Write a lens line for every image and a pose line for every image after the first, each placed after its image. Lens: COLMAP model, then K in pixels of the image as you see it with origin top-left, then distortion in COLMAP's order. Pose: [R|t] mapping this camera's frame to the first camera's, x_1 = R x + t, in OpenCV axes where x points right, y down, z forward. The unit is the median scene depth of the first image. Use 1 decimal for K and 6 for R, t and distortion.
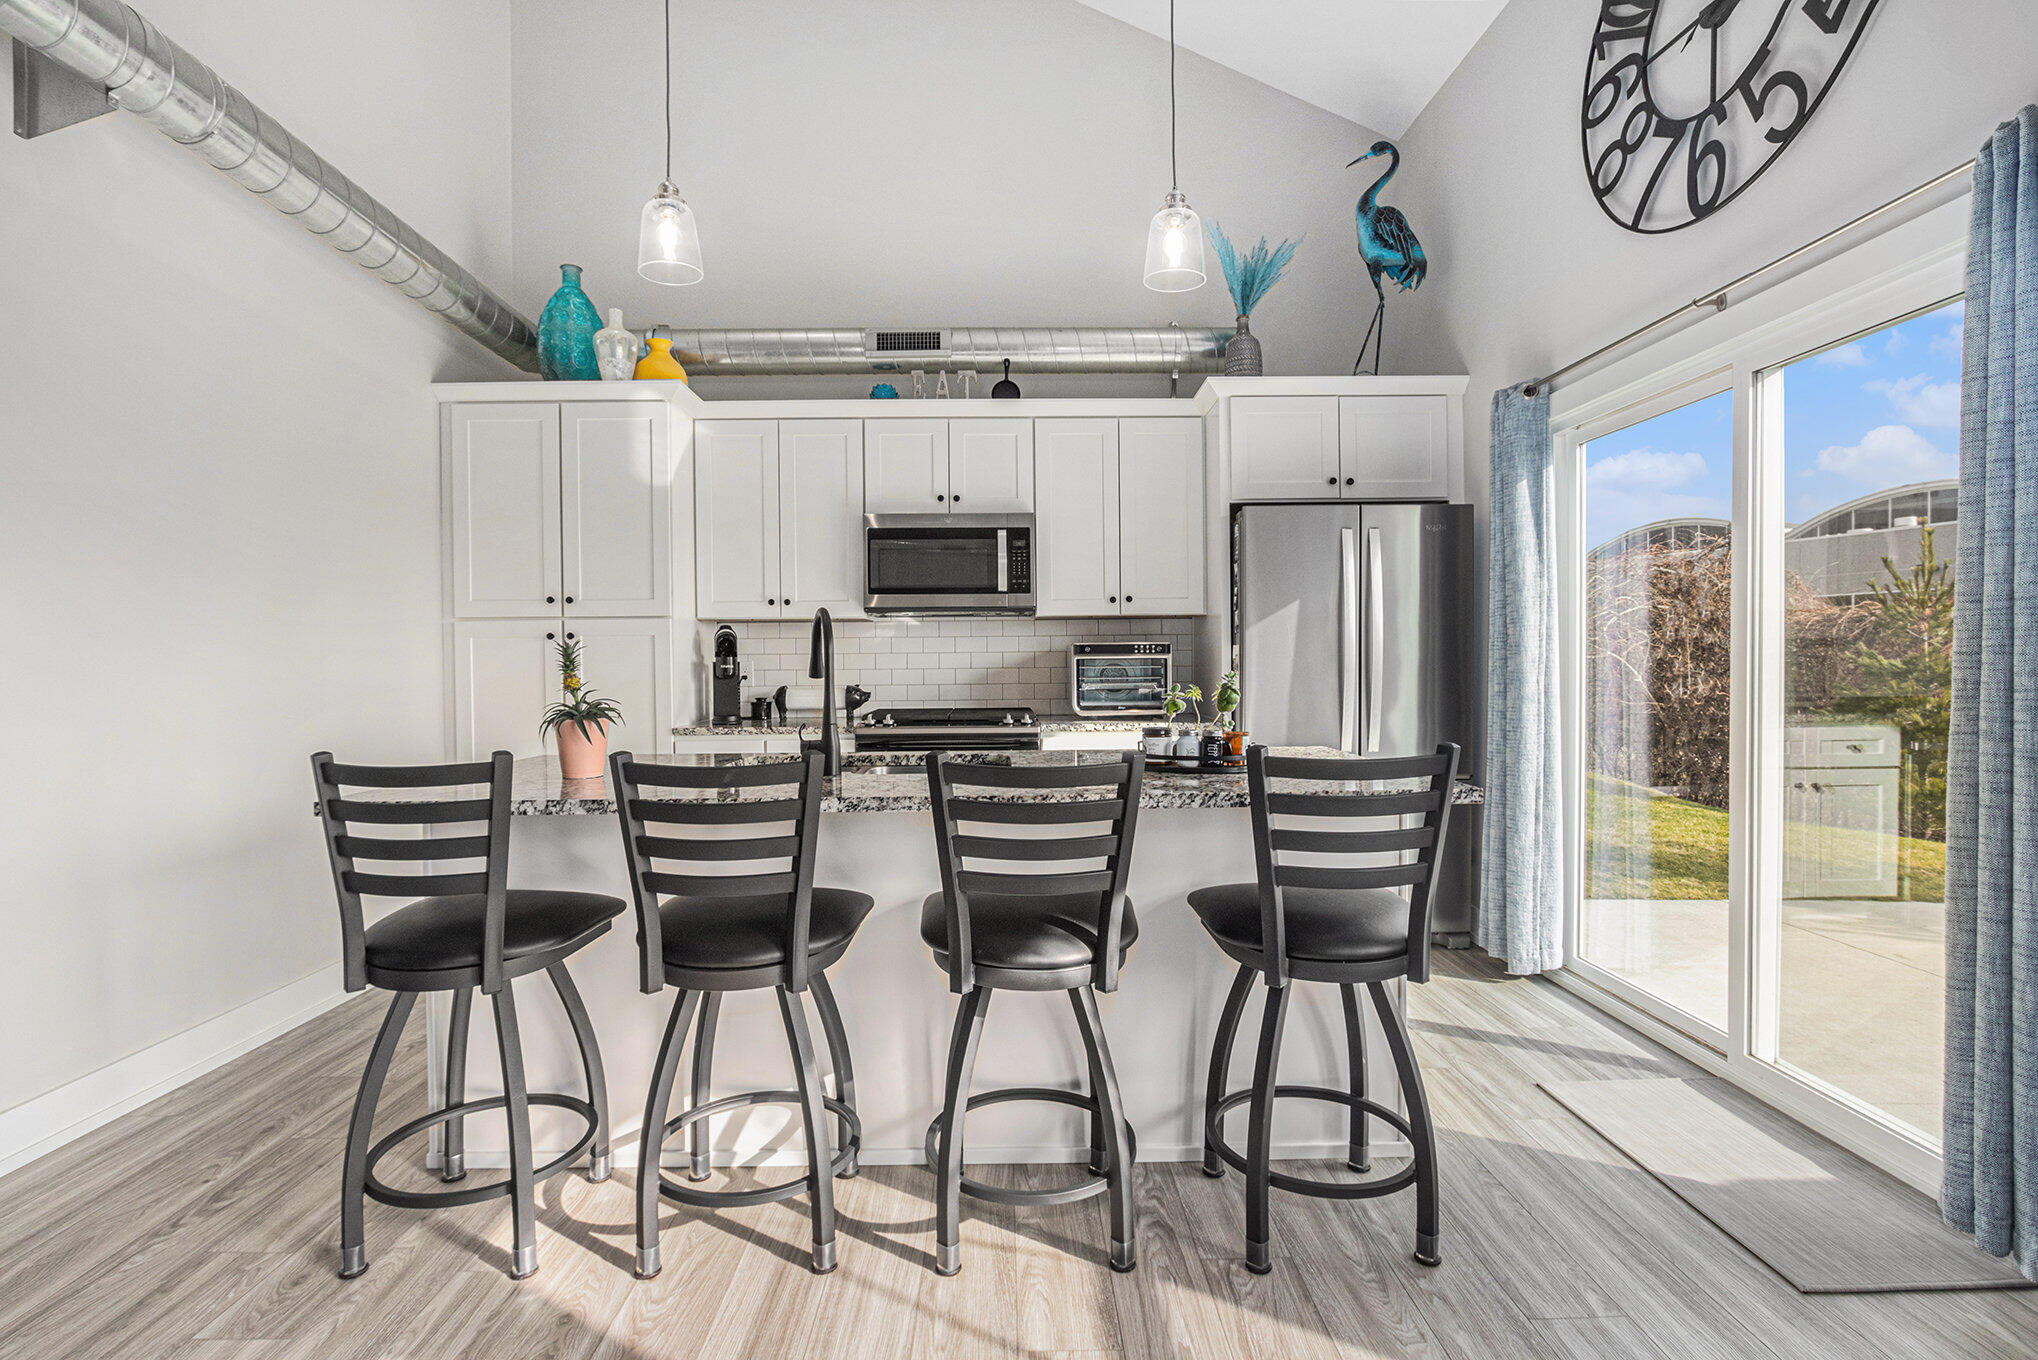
lens RADIAL K [[944.2, 0, 1023.0], [0, 944.2, 669.9], [0, 0, 1]] dist [-0.009925, 0.002123]
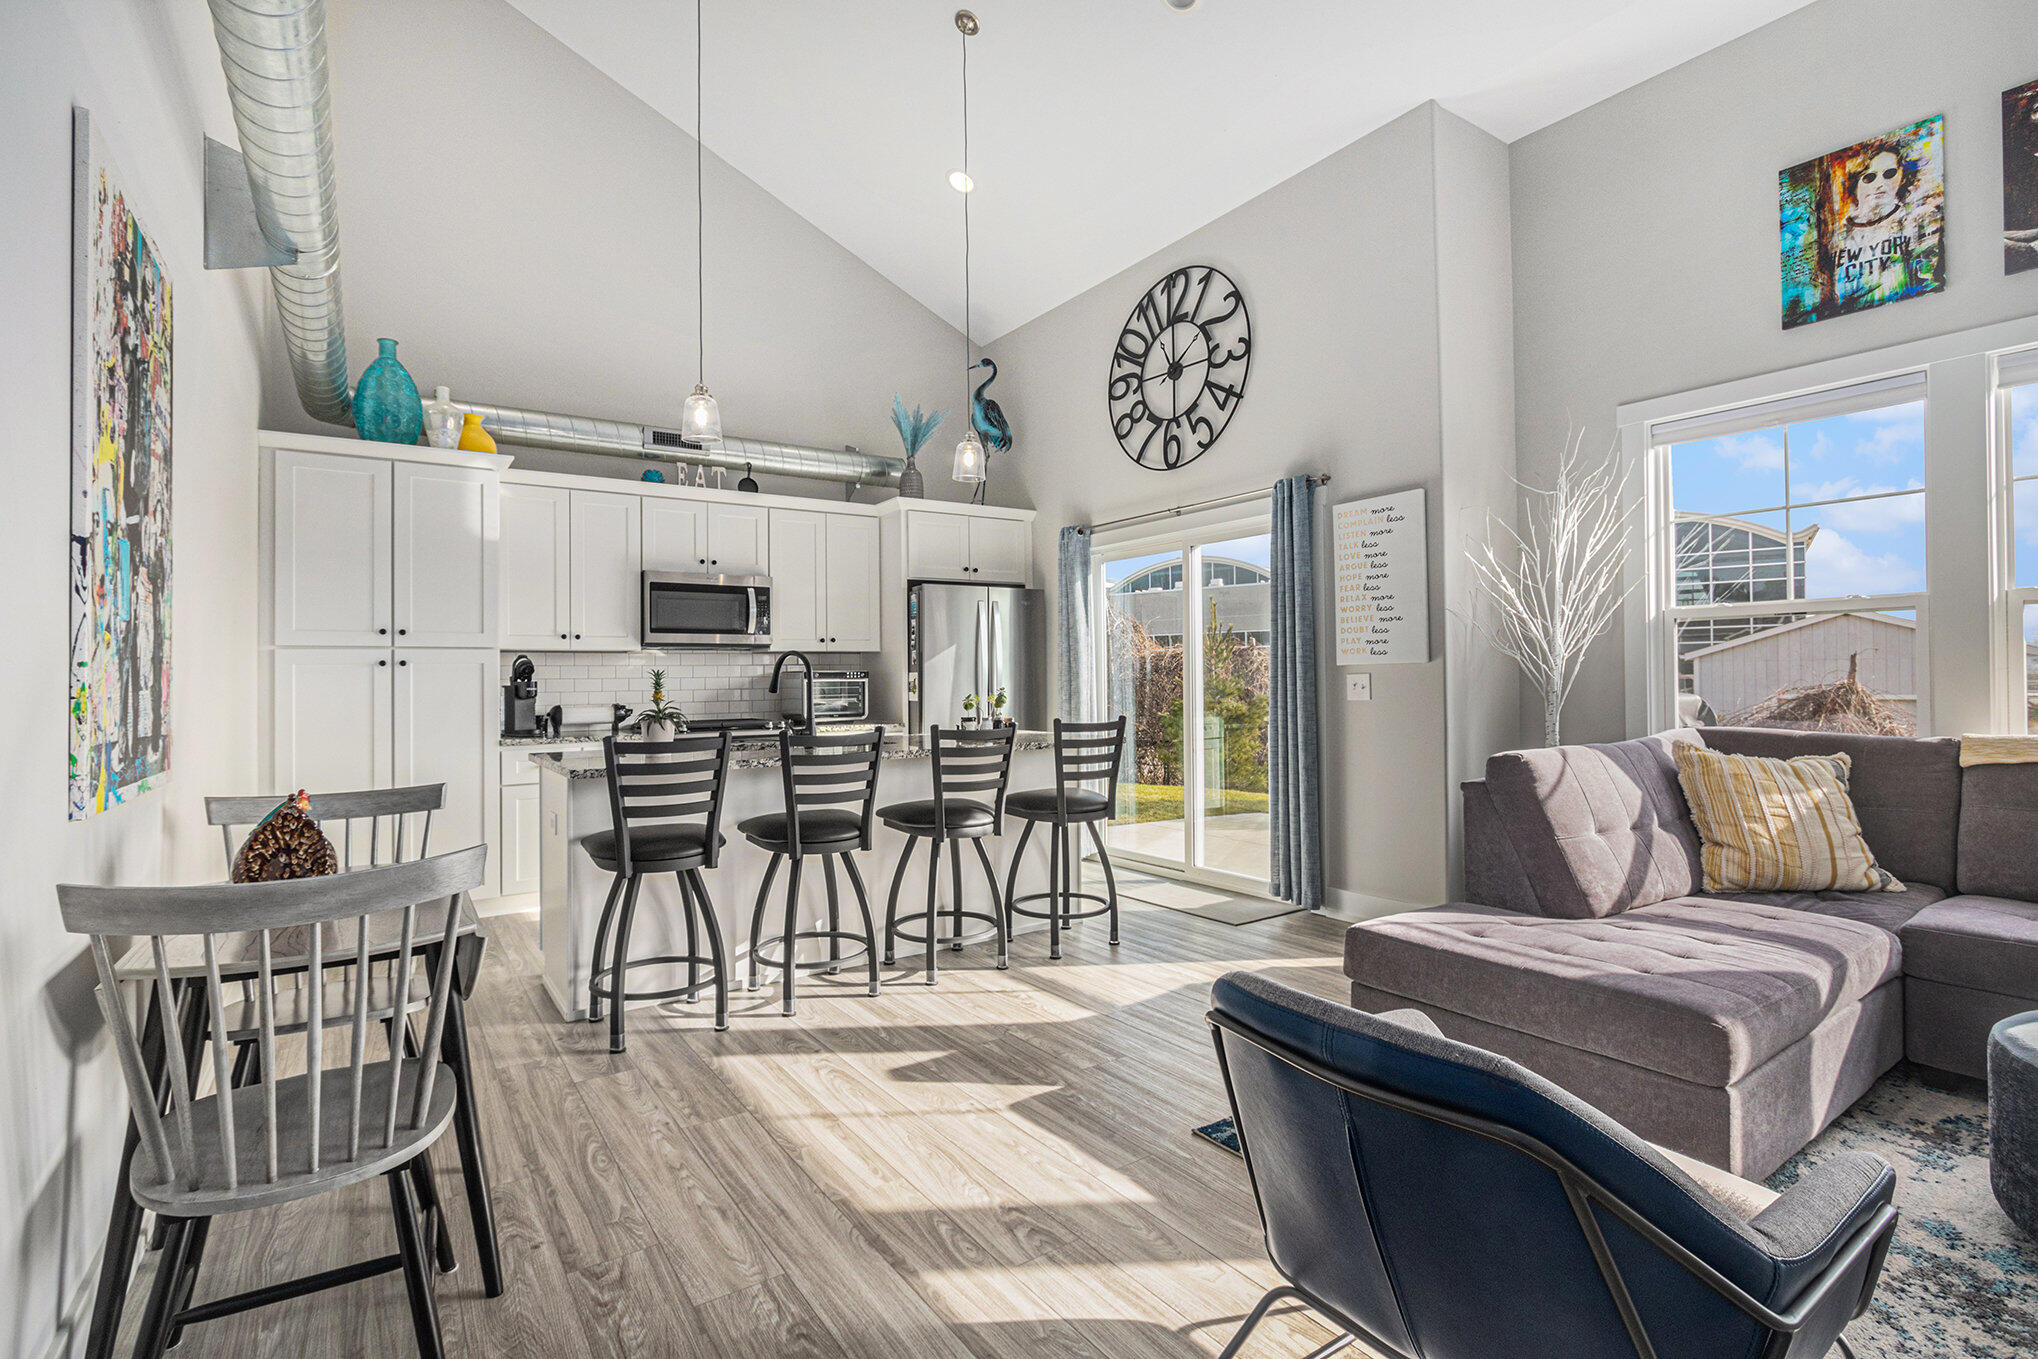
lens RADIAL K [[944.2, 0, 1012.8], [0, 944.2, 681.0], [0, 0, 1]] dist [-0.009925, 0.002123]
pose [[0.833205, -0.002917, 0.552957, -0.493813], [0.011348, 0.999866, -0.011824, 0.007622], [-0.552848, 0.016127, 0.833126, -0.371498]]
